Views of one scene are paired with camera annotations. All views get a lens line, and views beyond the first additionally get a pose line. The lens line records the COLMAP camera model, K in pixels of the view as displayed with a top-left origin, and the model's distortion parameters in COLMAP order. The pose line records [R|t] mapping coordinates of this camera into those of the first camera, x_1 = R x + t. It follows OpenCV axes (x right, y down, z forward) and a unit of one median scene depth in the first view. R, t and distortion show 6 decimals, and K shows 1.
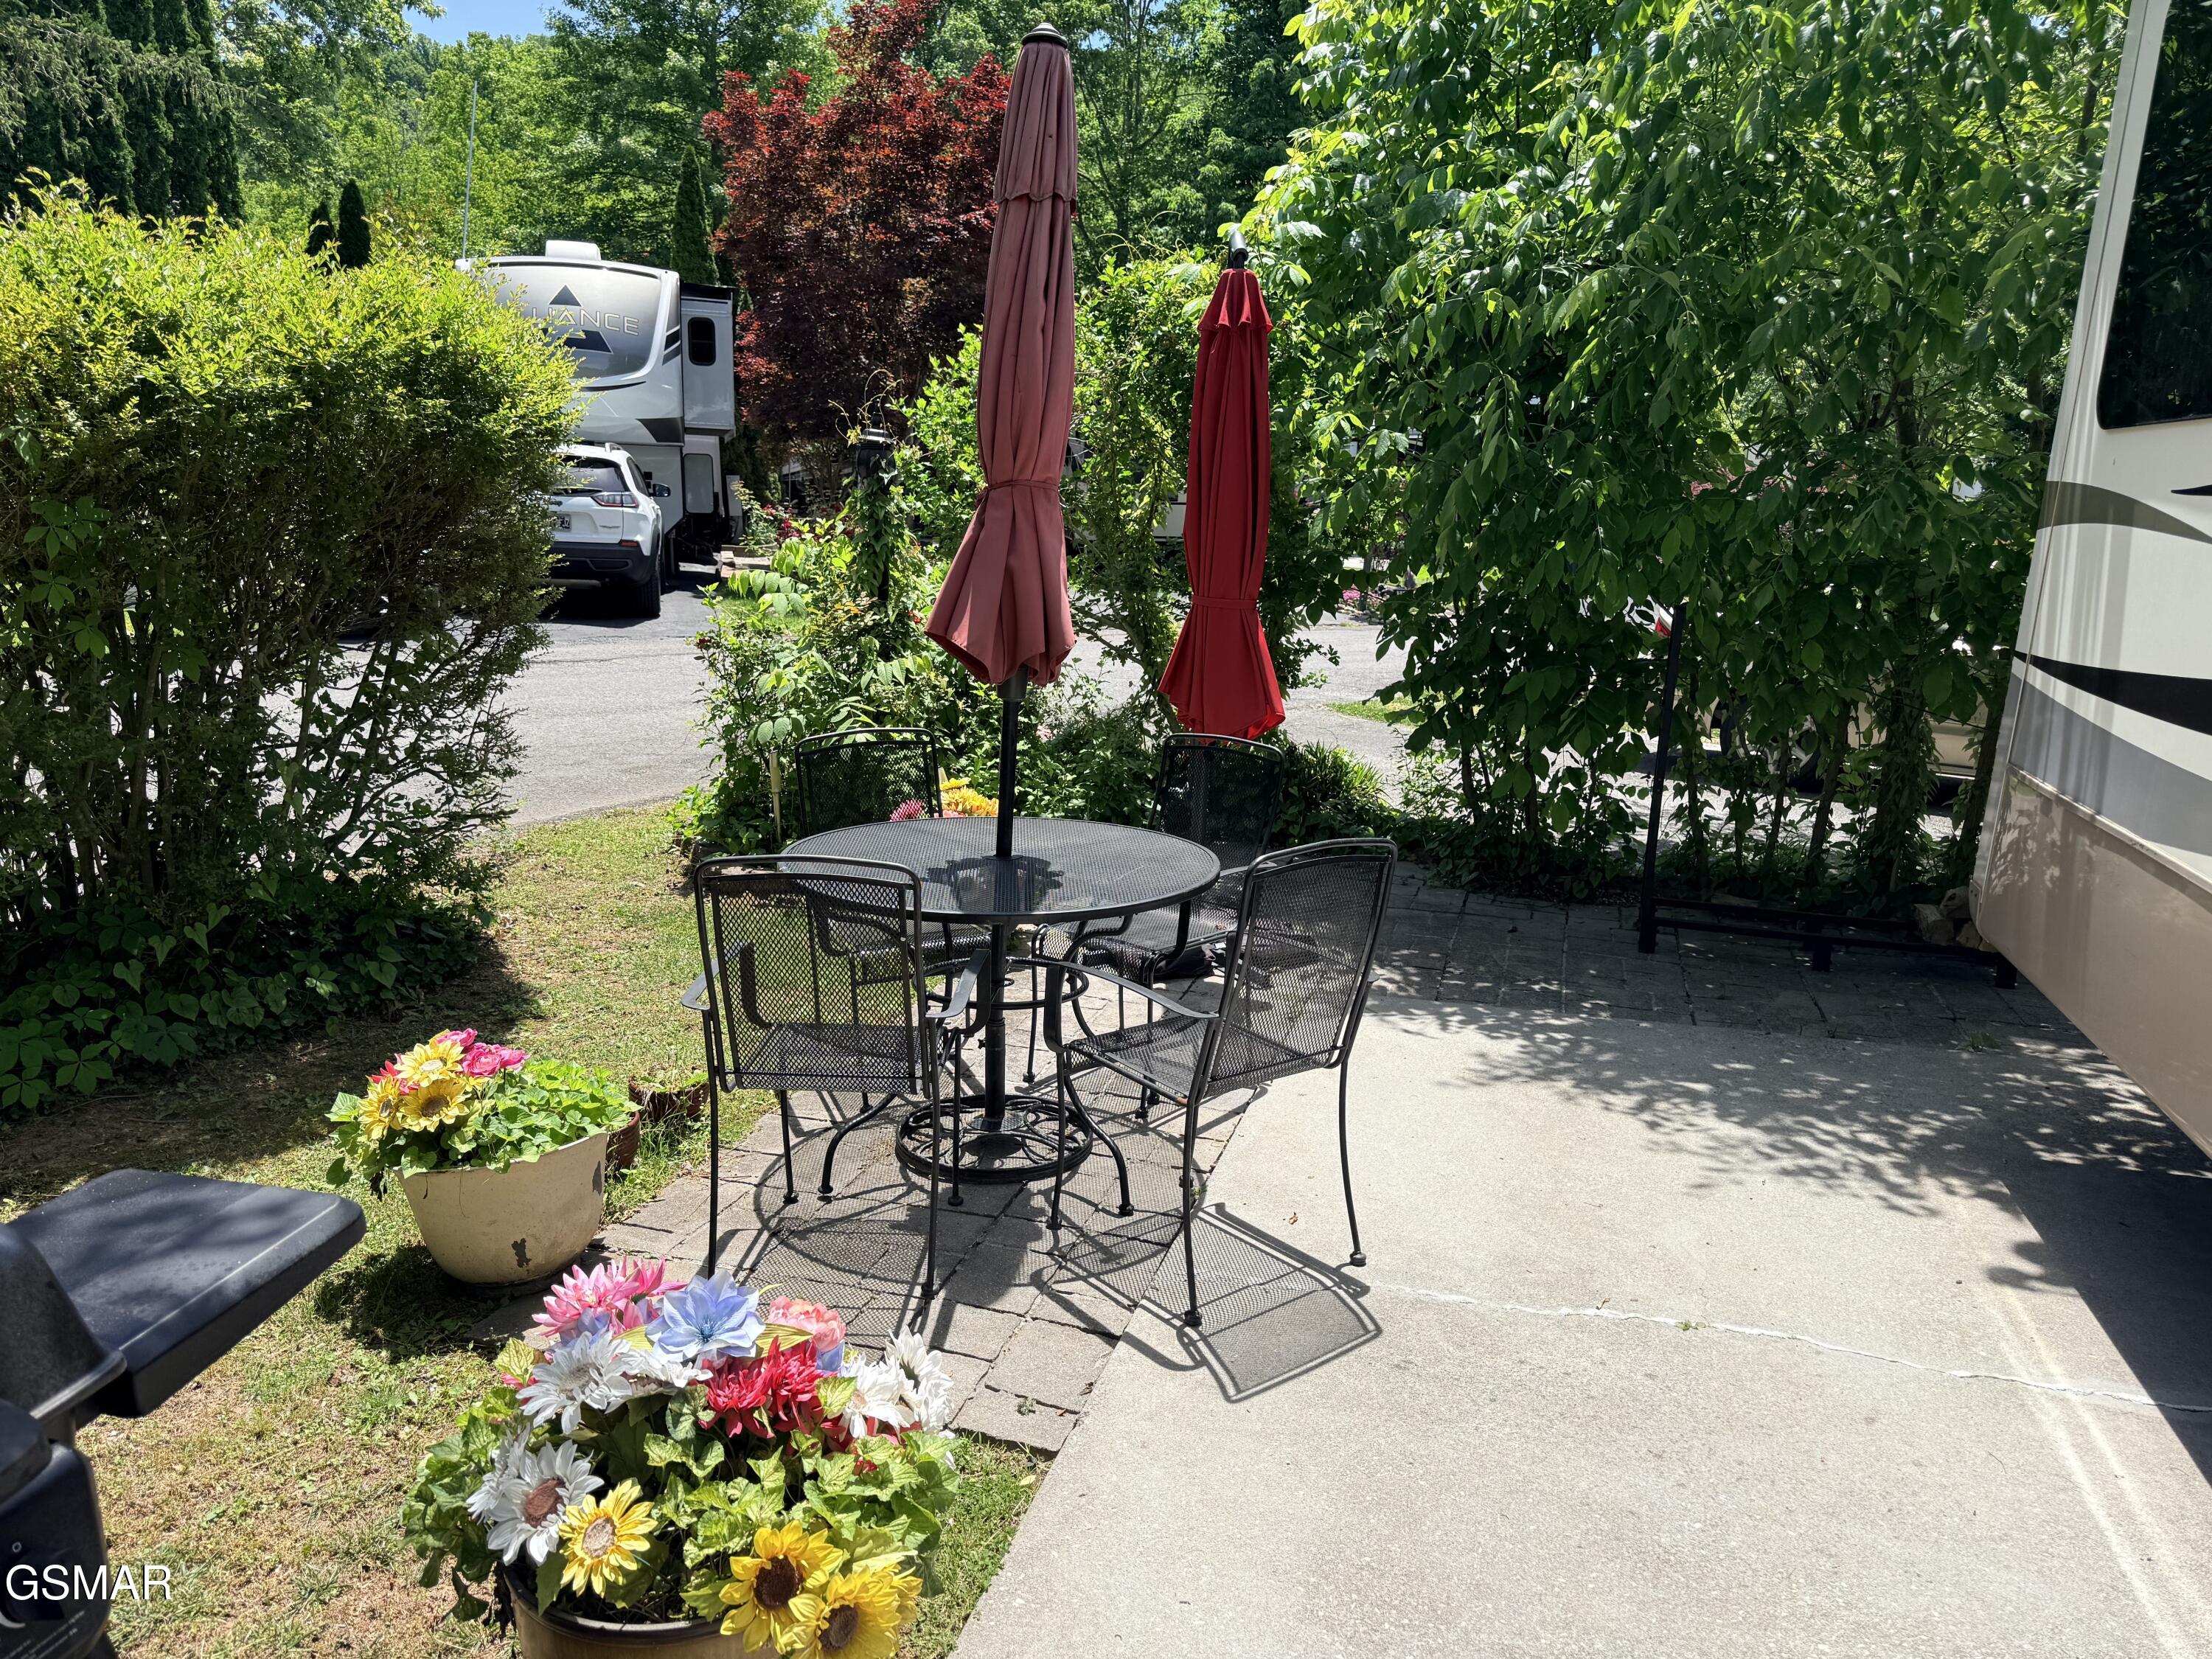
lens RADIAL K [[1565.1, 0, 1106.0], [0, 1565.1, 829.5], [0, 0, 1]] dist [0.147261, -0.189296]
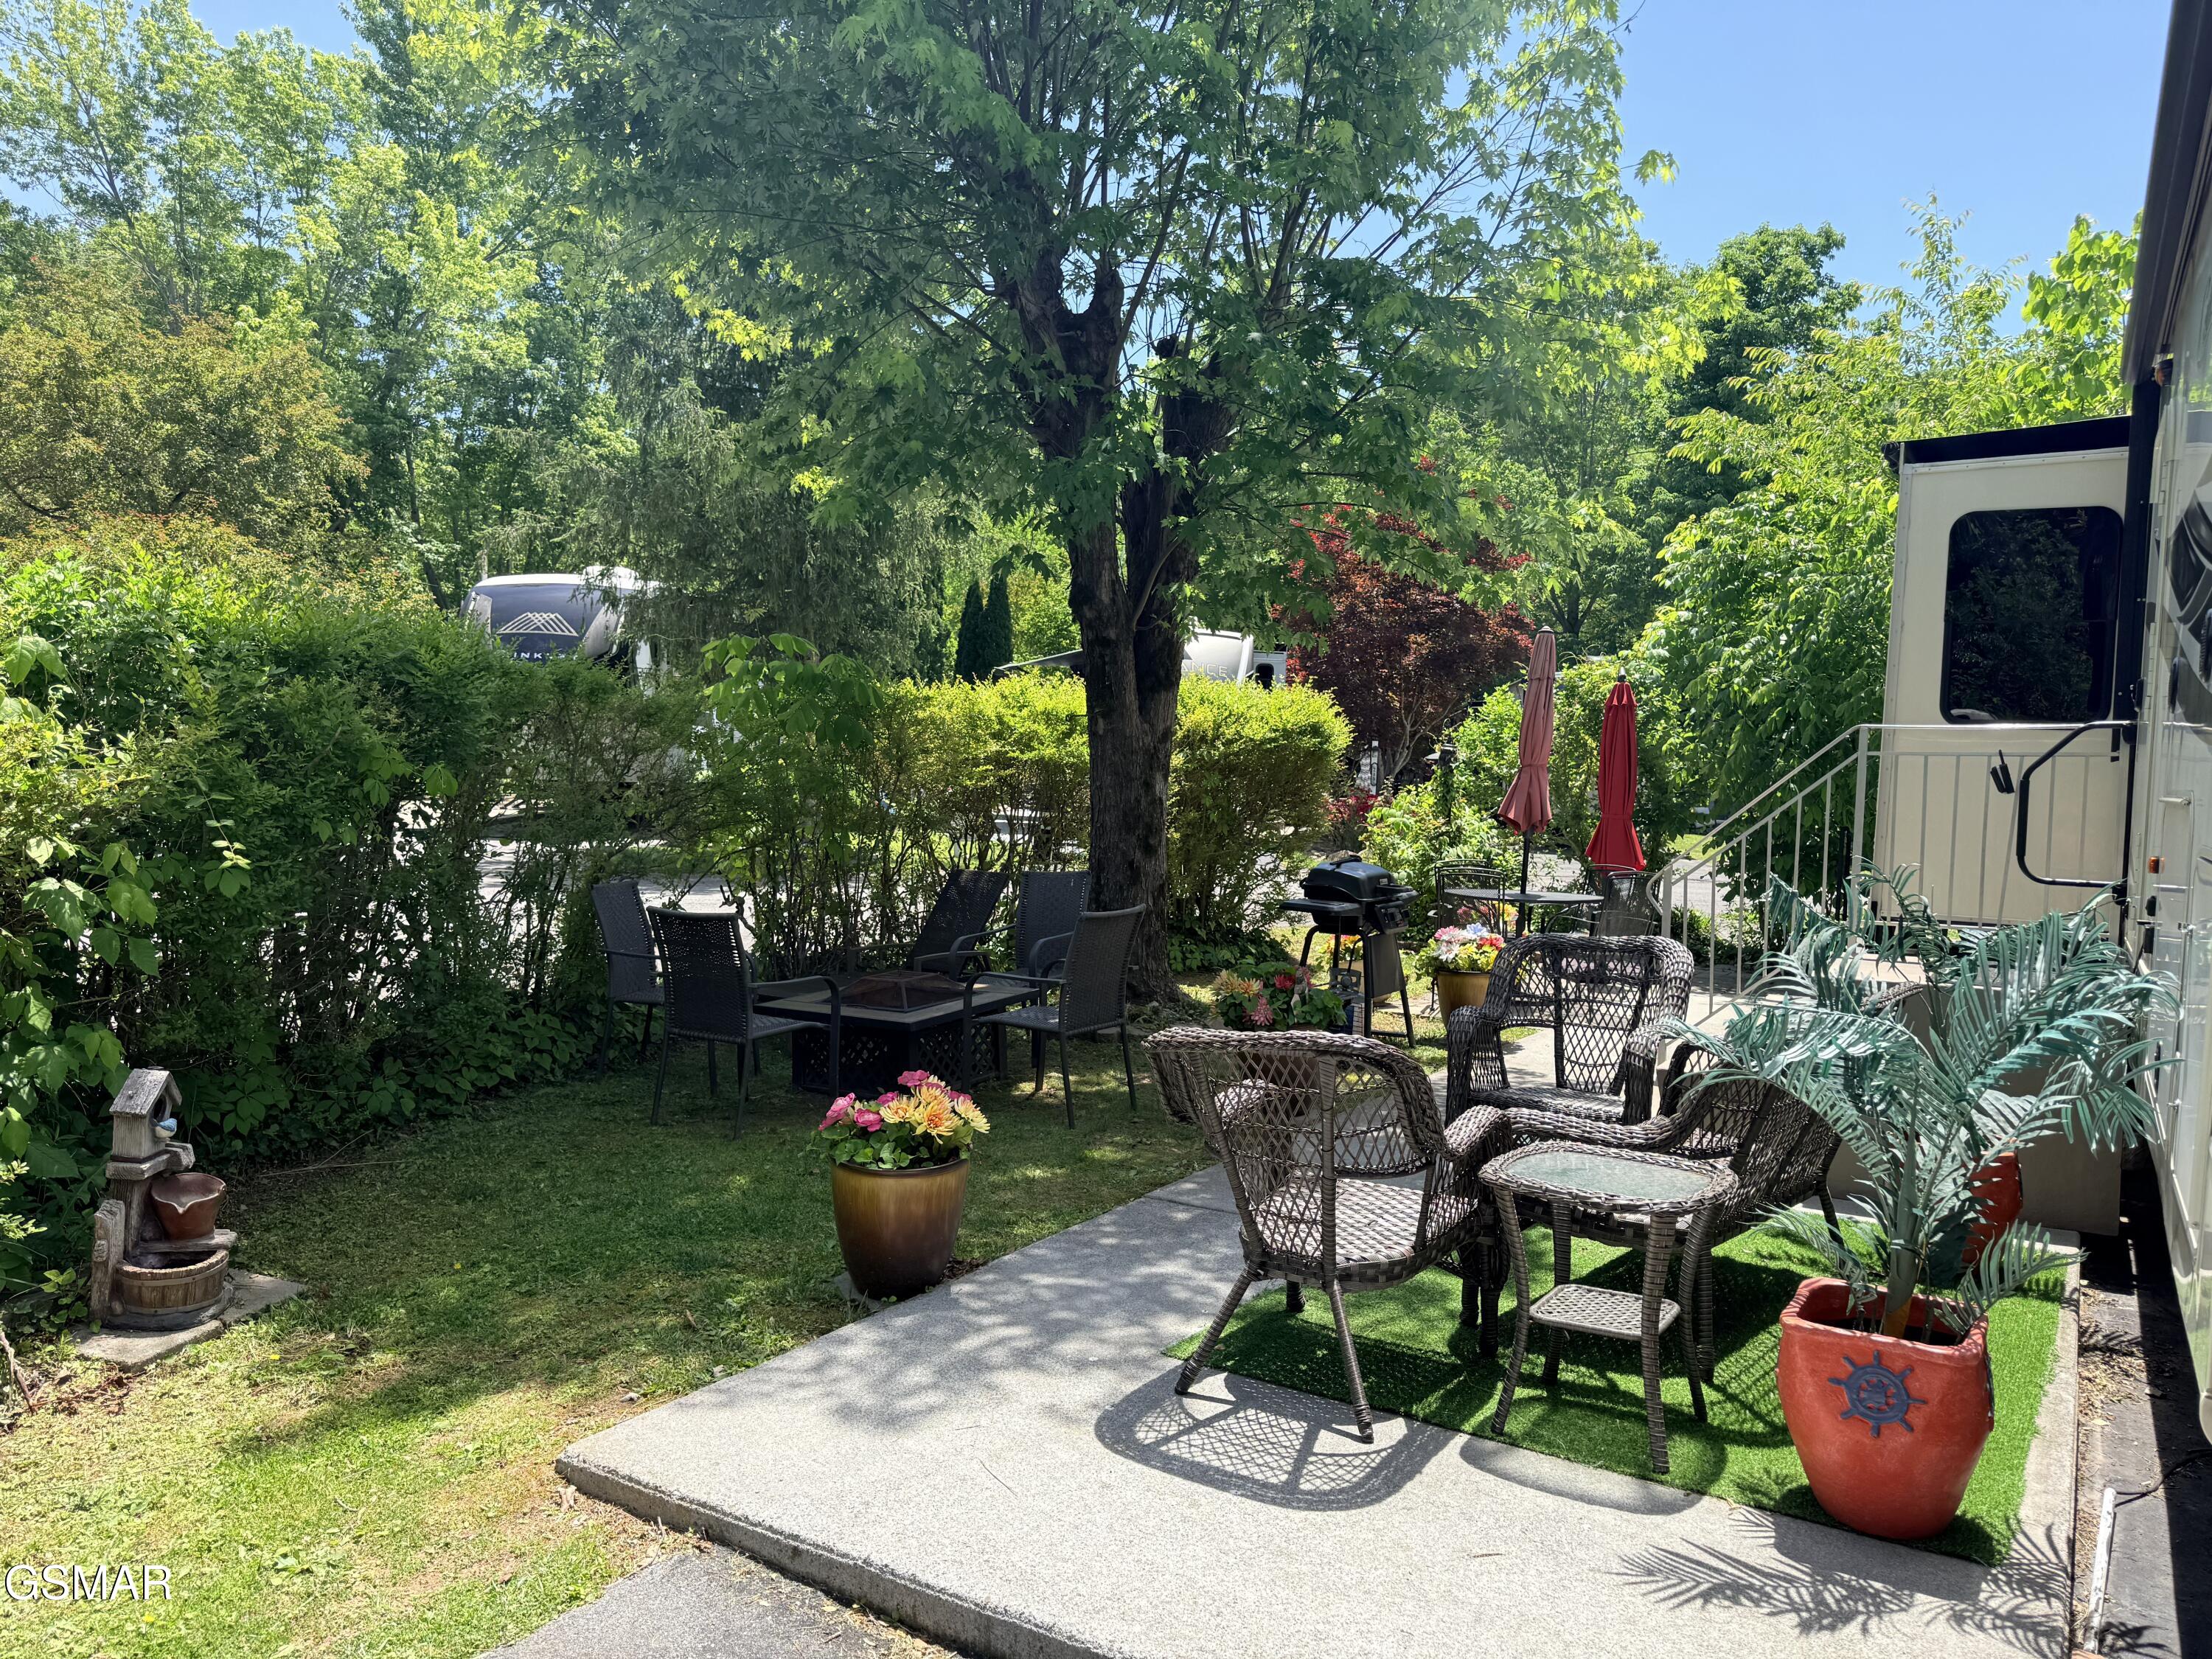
lens RADIAL K [[1565.1, 0, 1106.0], [0, 1565.1, 829.5], [0, 0, 1]] dist [0.147261, -0.189296]
pose [[0.962288, 0.013533, -0.271695, -0.009246], [-0.062691, 0.982911, -0.173079, 0.239503], [0.264709, 0.183585, 0.946692, -1.033241]]
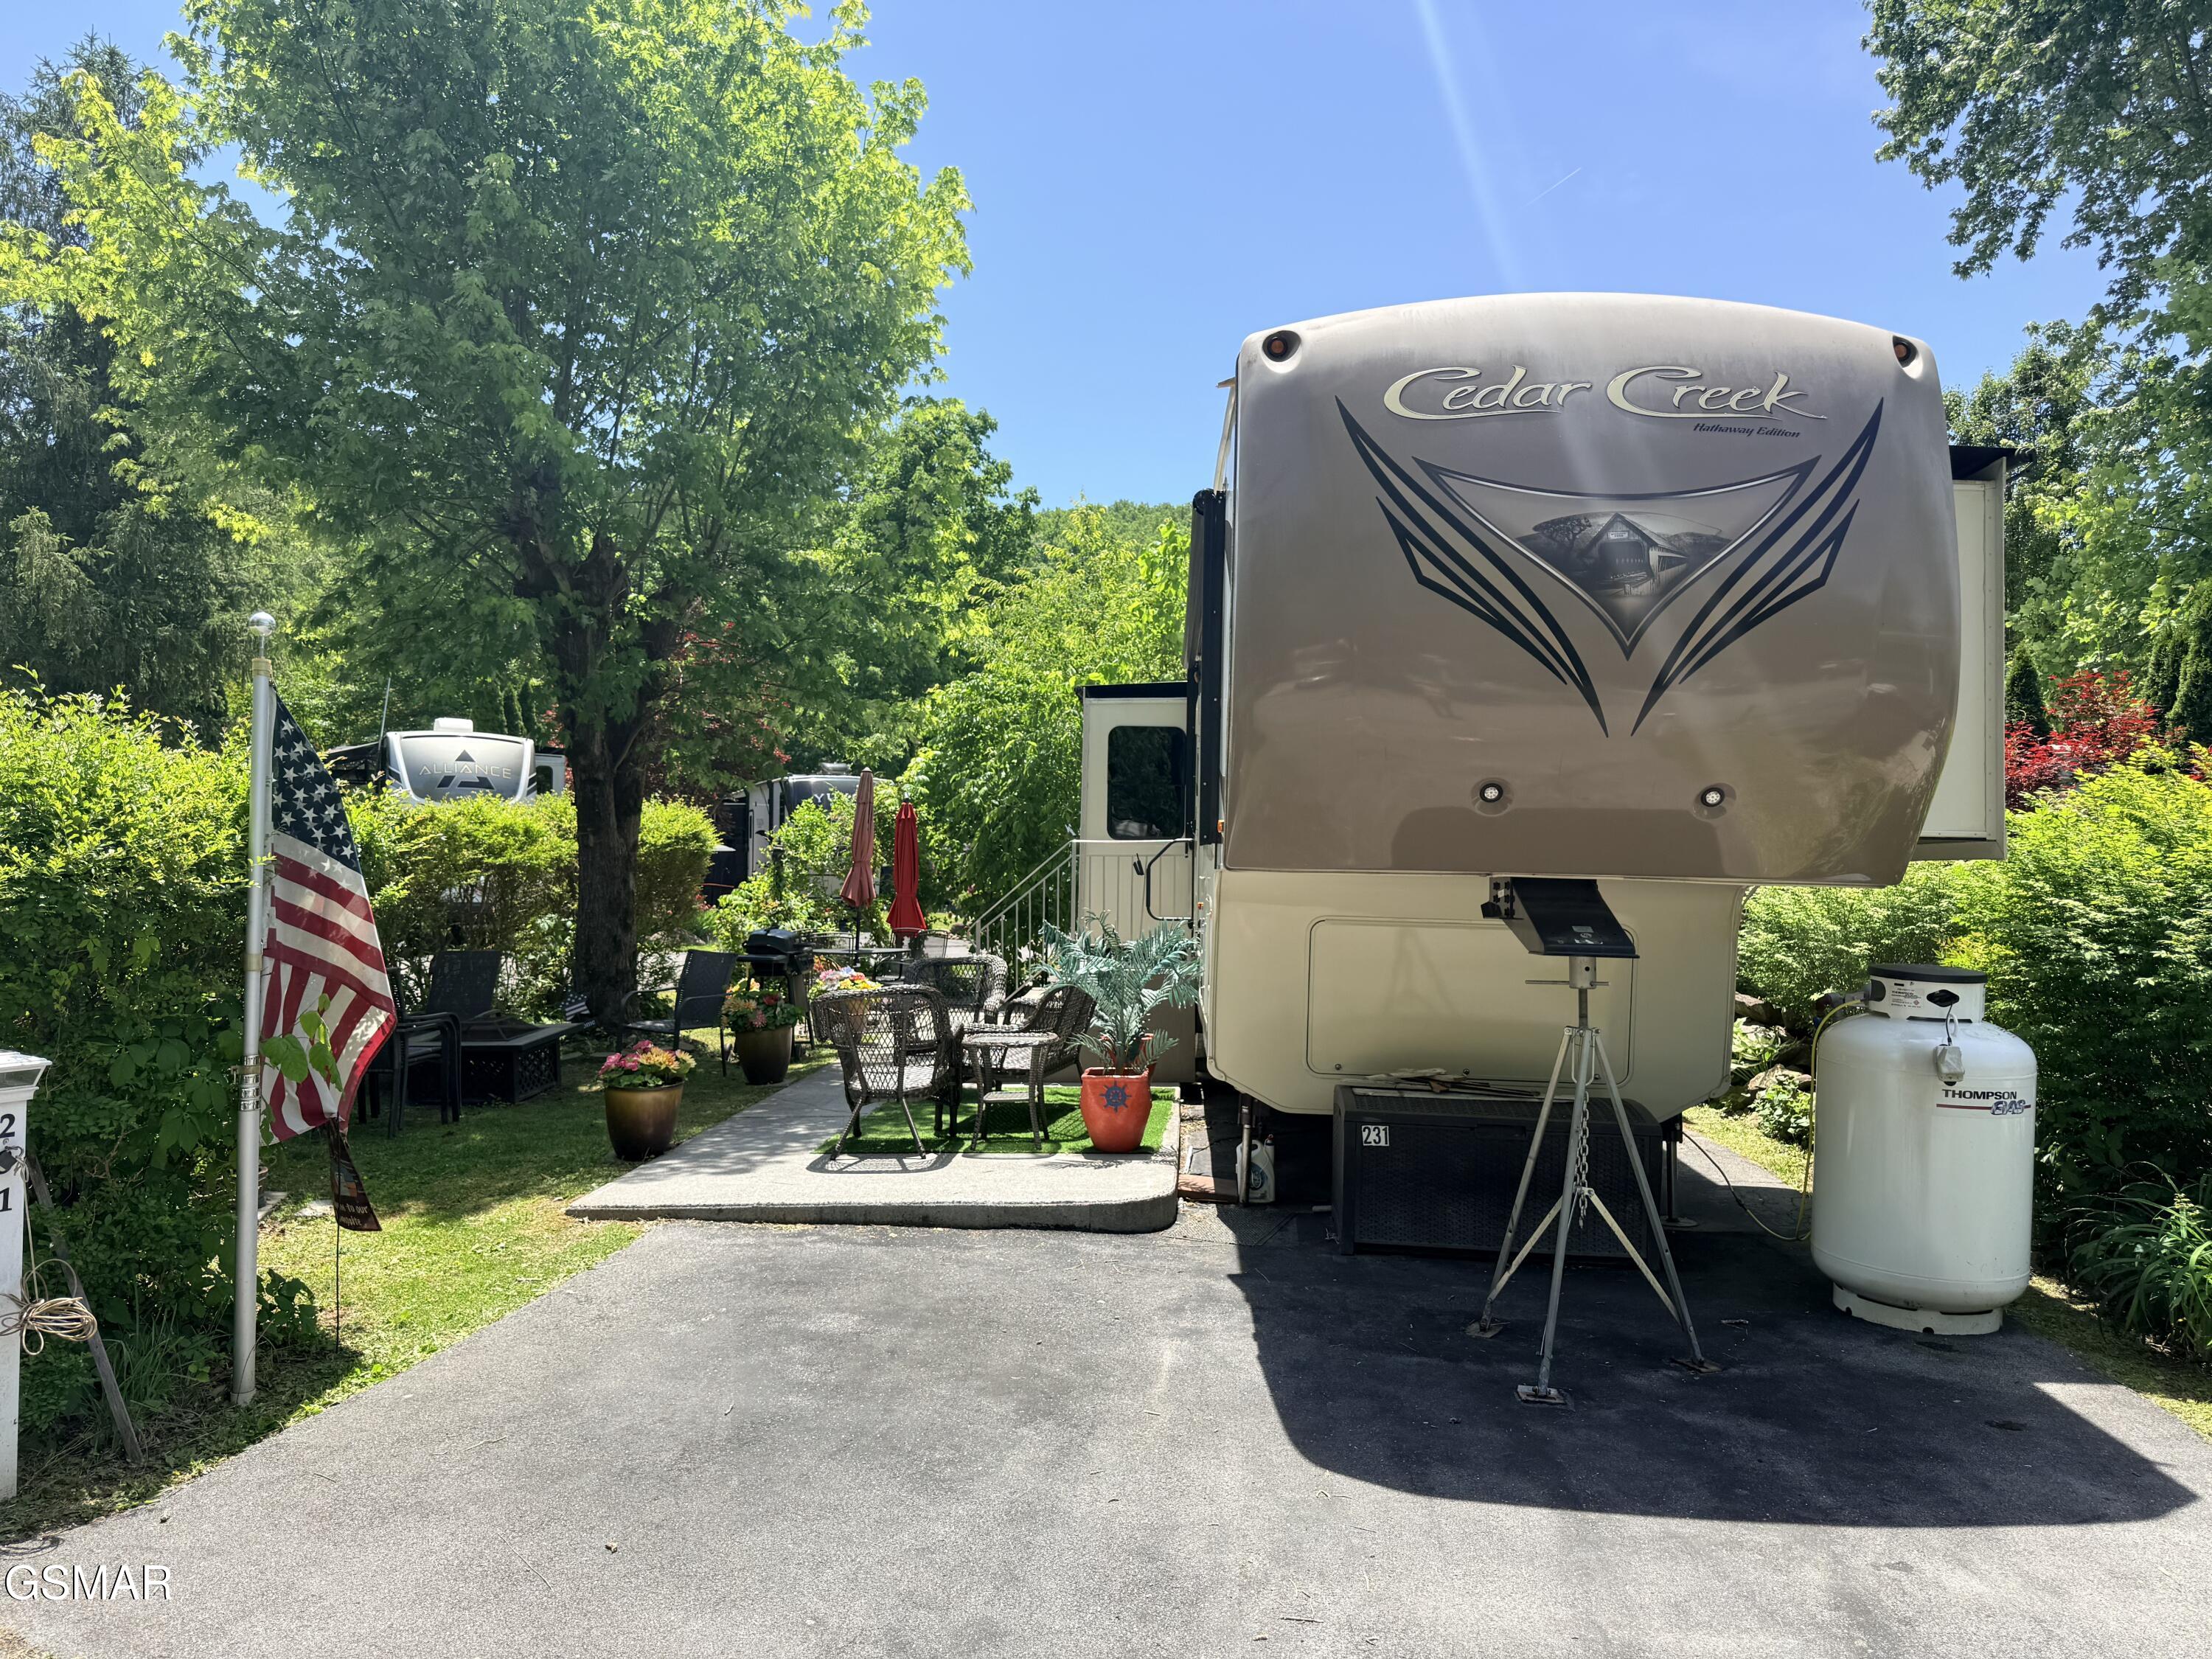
lens RADIAL K [[1565.1, 0, 1106.0], [0, 1565.1, 829.5], [0, 0, 1]] dist [0.147261, -0.189296]
pose [[0.975214, -0.011173, 0.220980, -0.177012], [0.062456, 0.972011, -0.226482, 0.363889], [-0.212264, 0.234670, 0.948617, -1.654091]]
